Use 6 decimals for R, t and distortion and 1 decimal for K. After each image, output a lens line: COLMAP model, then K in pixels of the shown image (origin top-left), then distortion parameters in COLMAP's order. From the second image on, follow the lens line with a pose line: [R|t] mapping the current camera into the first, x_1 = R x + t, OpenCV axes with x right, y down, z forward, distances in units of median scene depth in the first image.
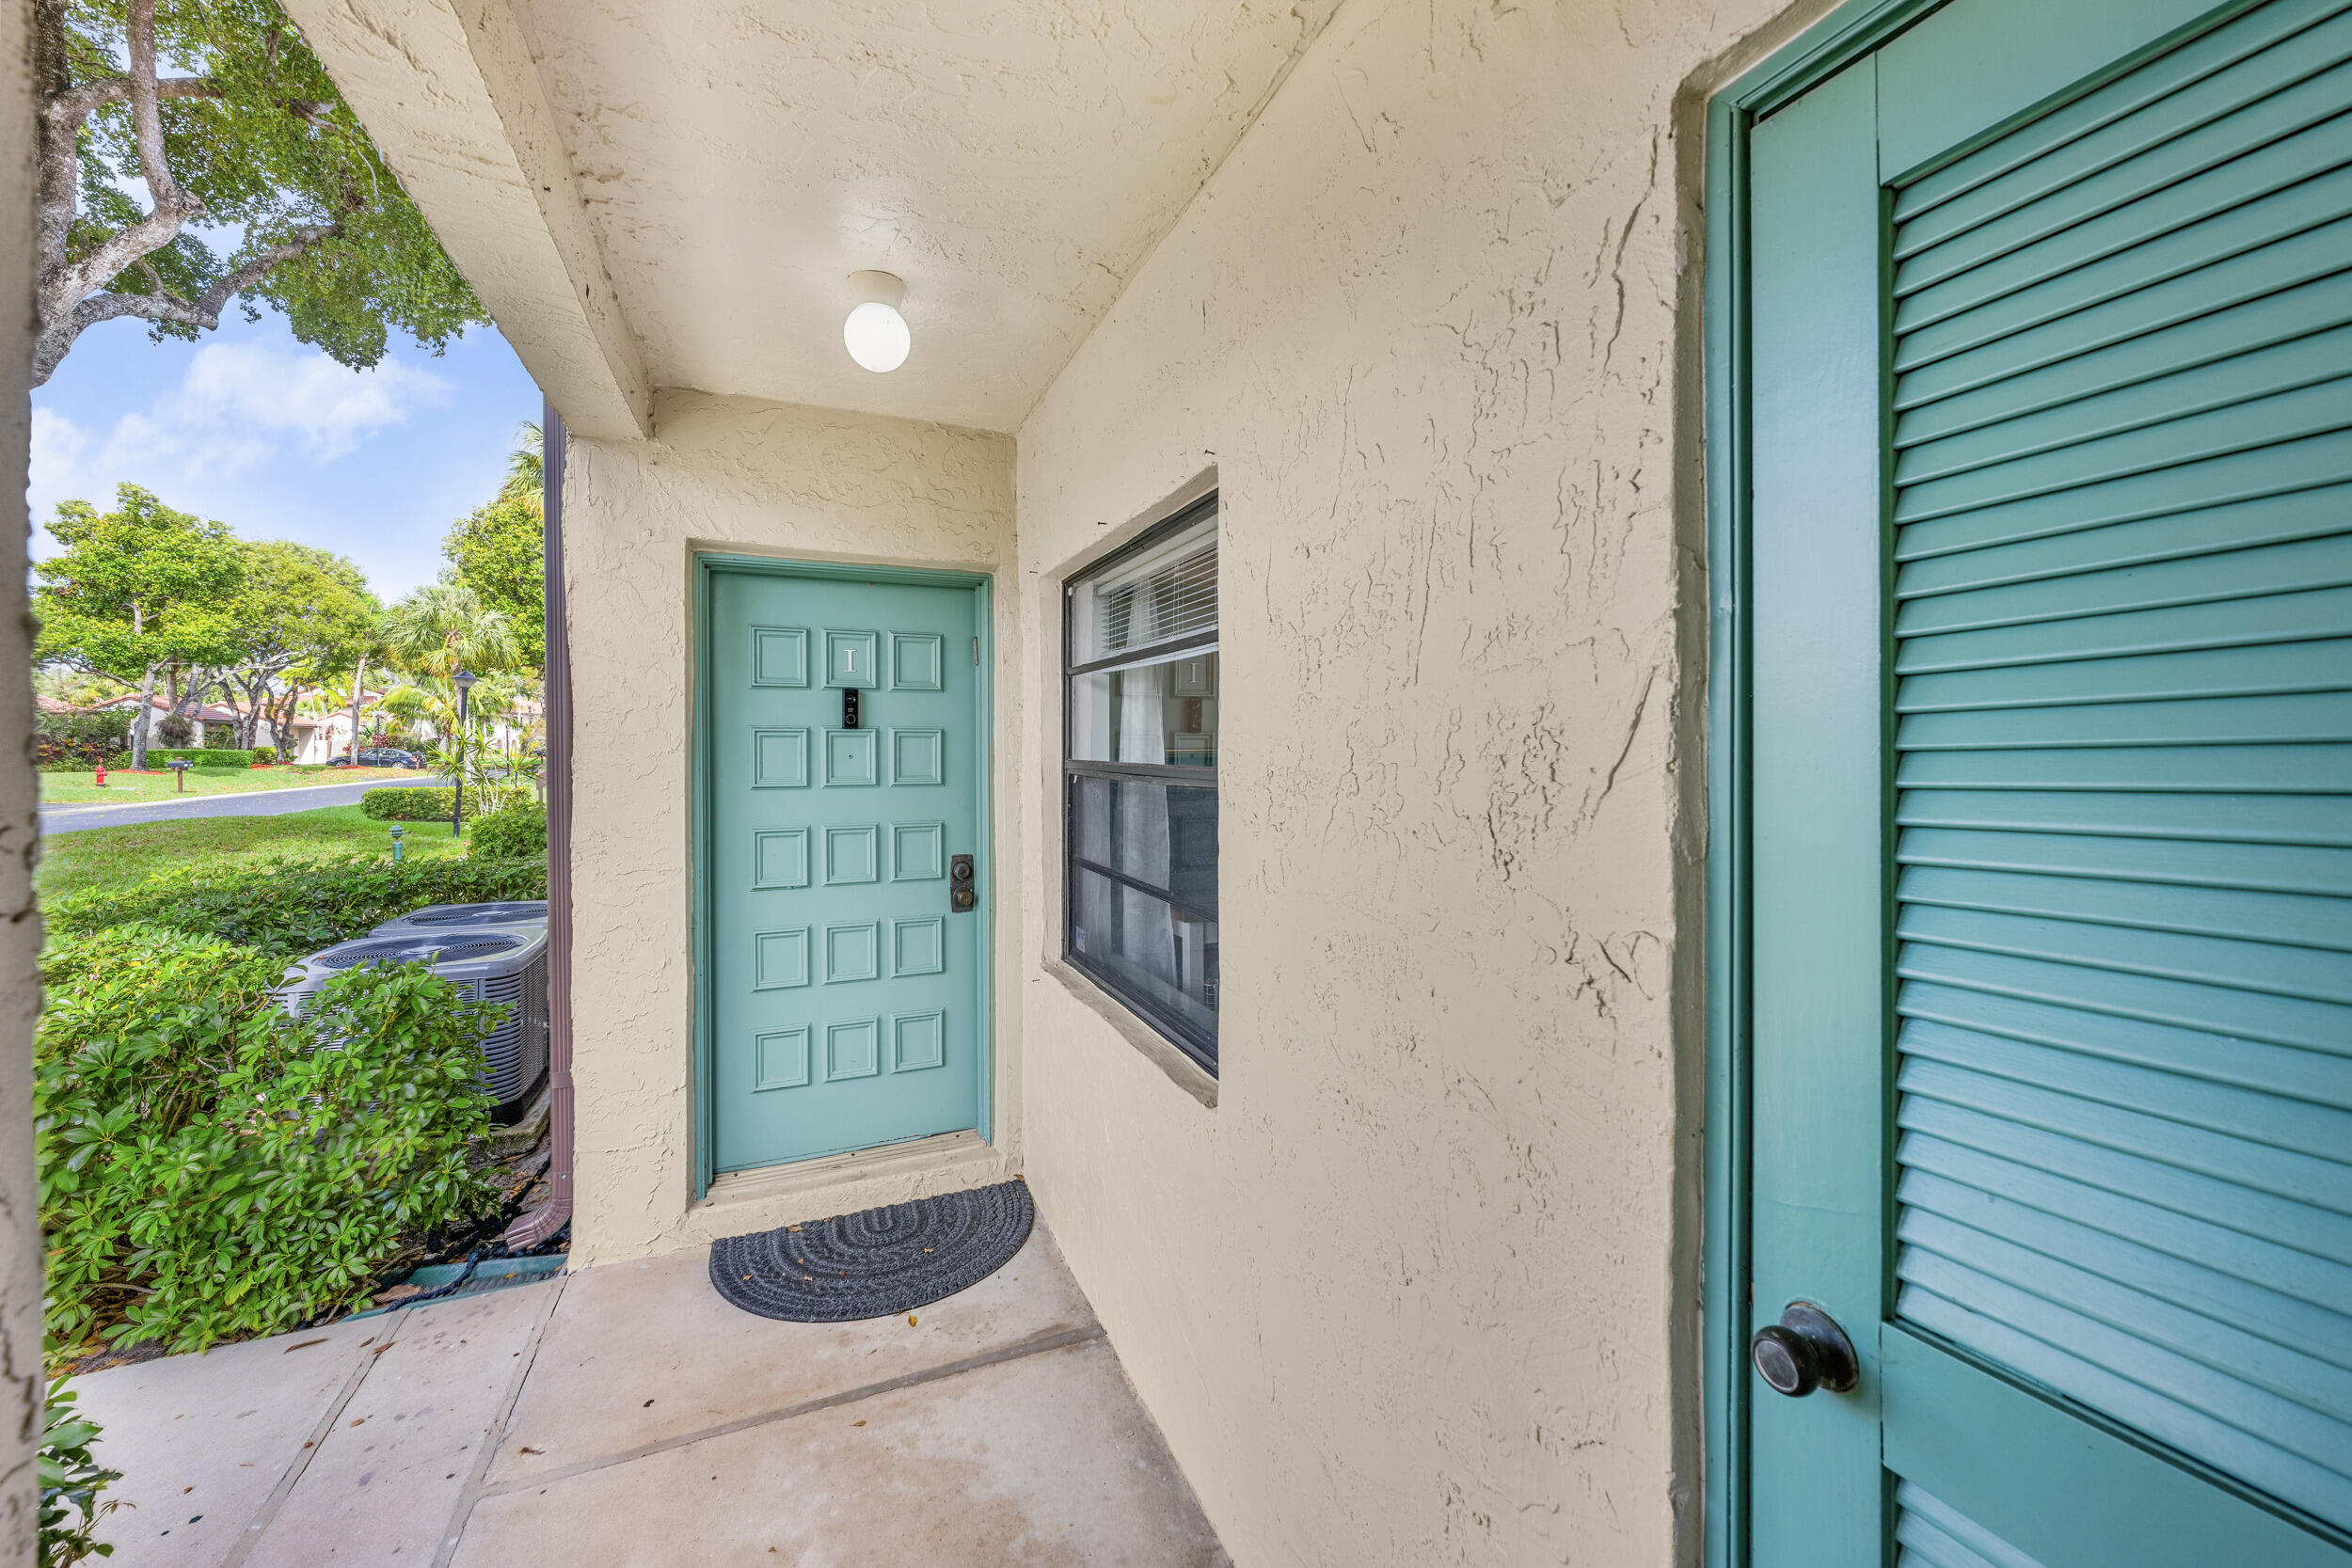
lens RADIAL K [[932.2, 0, 1187.8], [0, 932.2, 766.1], [0, 0, 1]] dist [-0.000090, -0.000240]
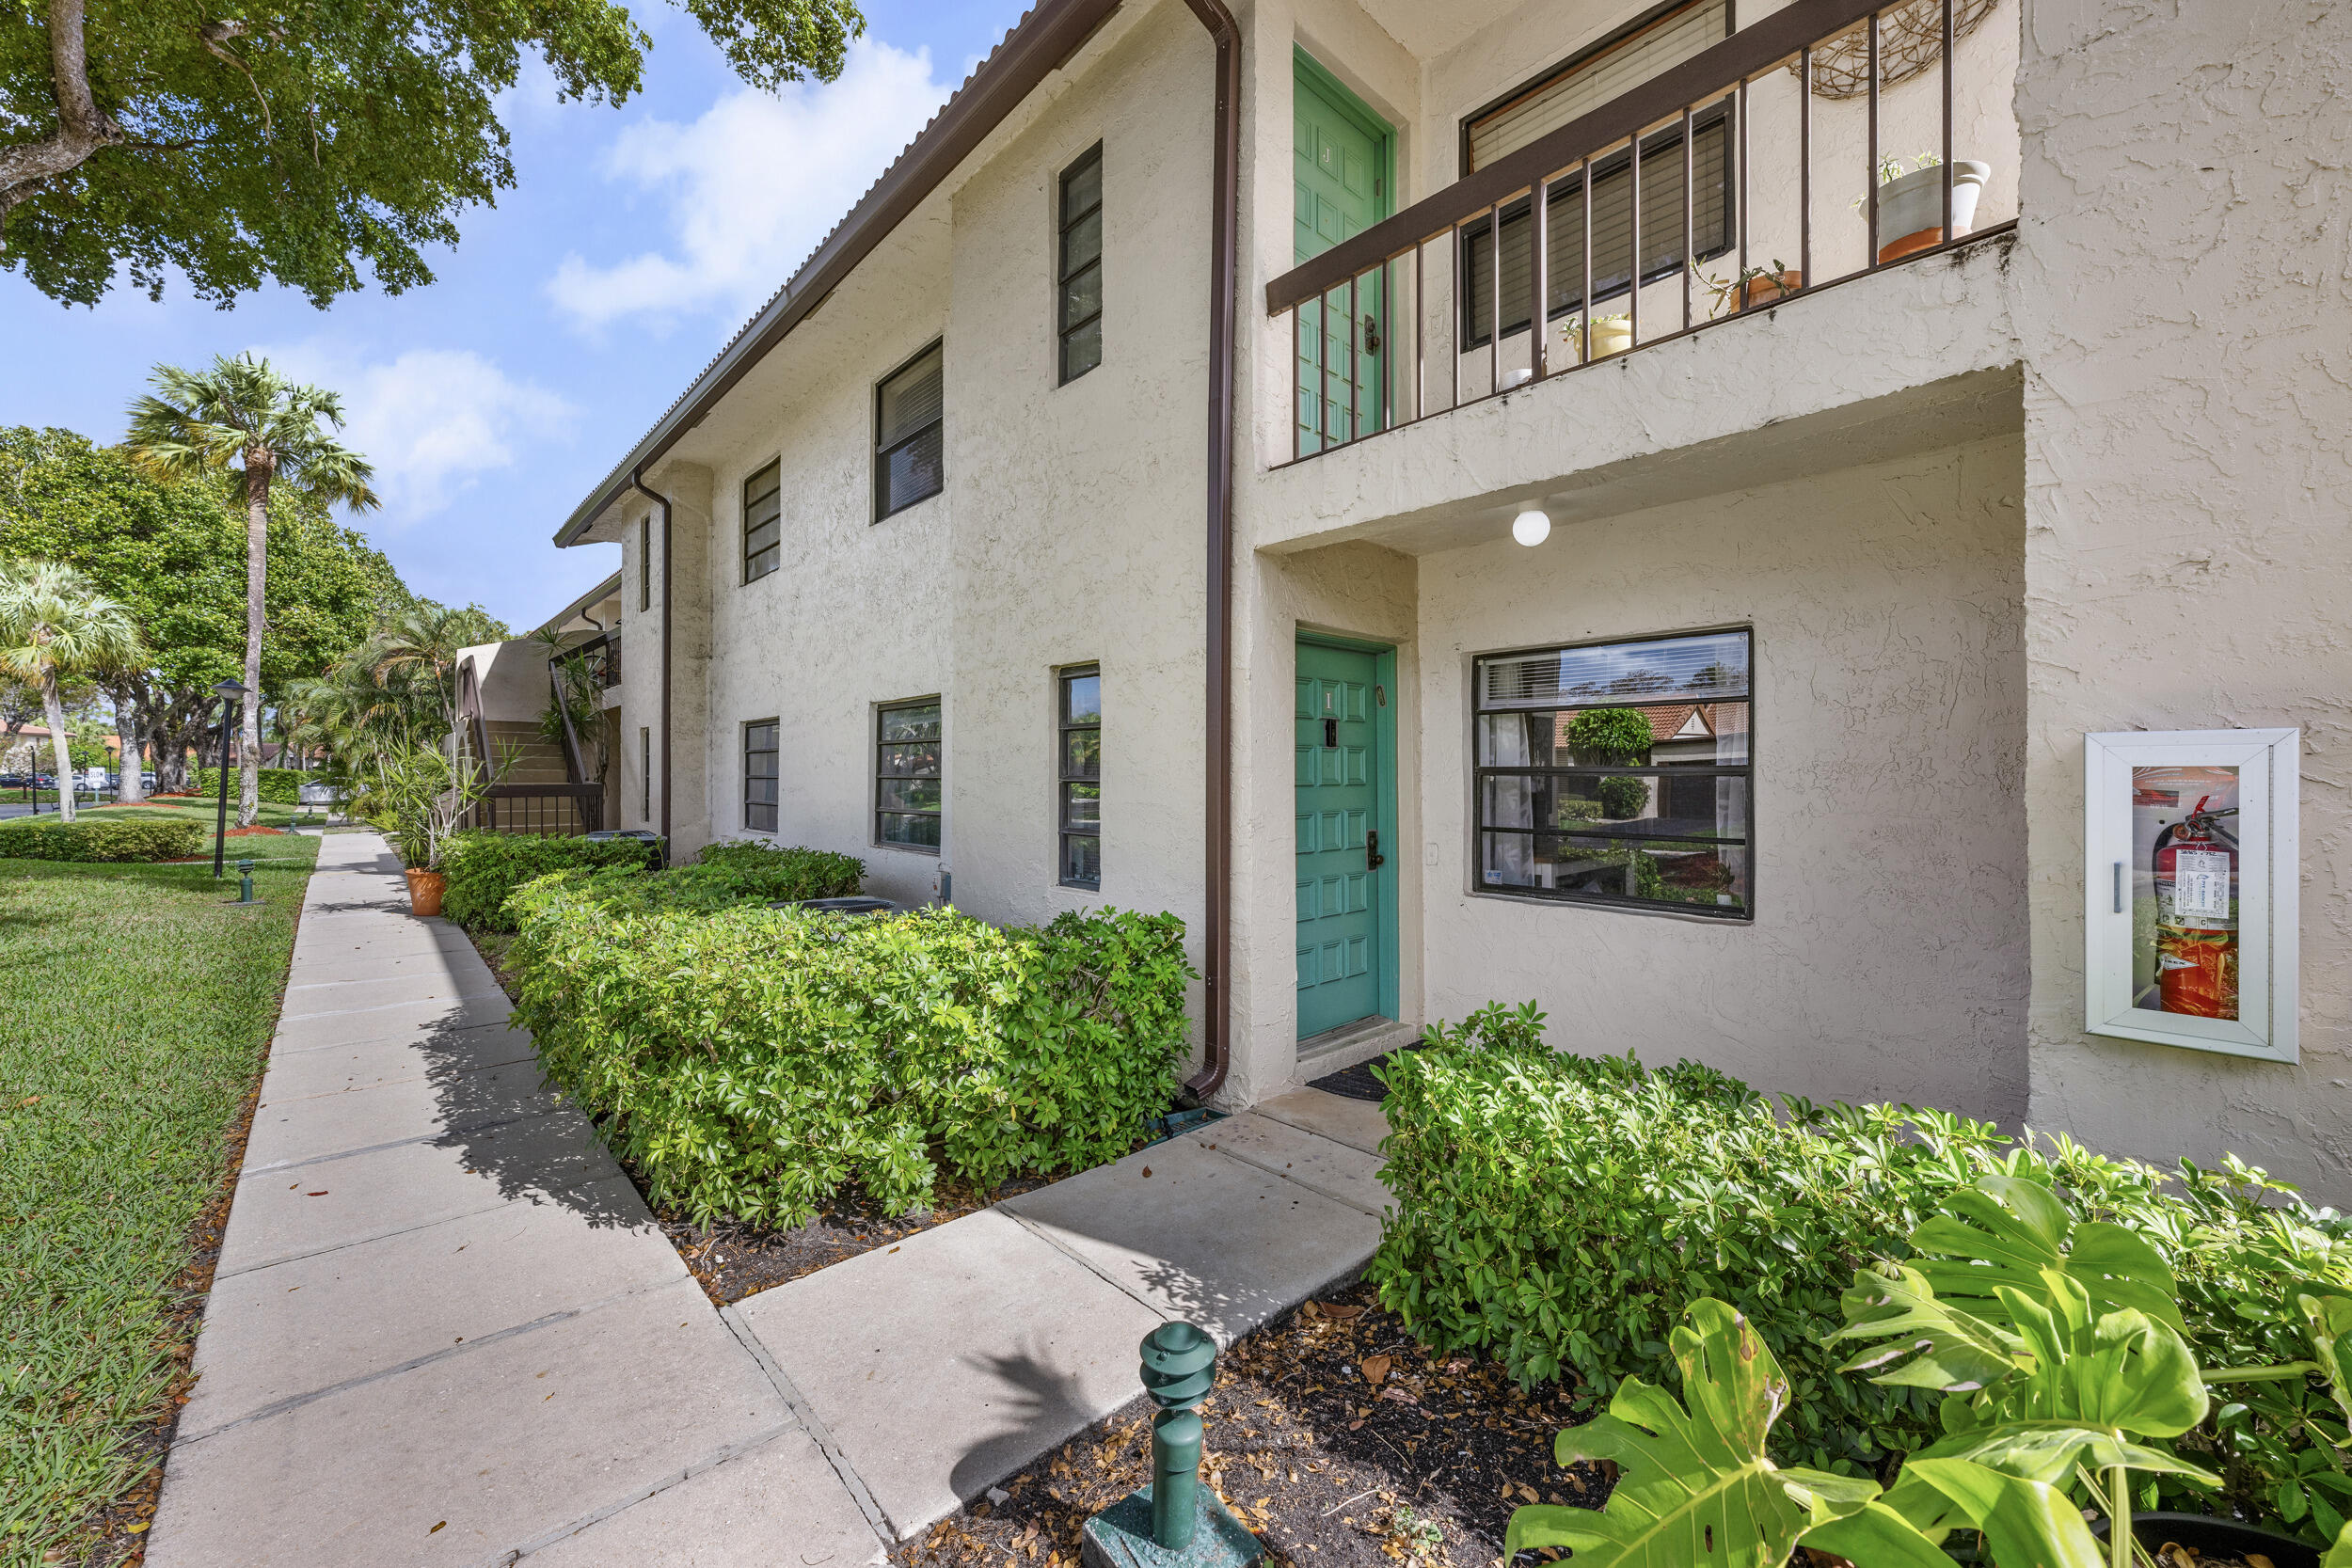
lens RADIAL K [[932.2, 0, 1162.8], [0, 932.2, 783.9], [0, 0, 1]] dist [-0.000090, -0.000240]
pose [[0.944247, -0.007324, 0.329157, -1.108567], [0.009953, 0.999931, -0.006304, 0.026951], [-0.329088, 0.009228, 0.944254, -0.323784]]
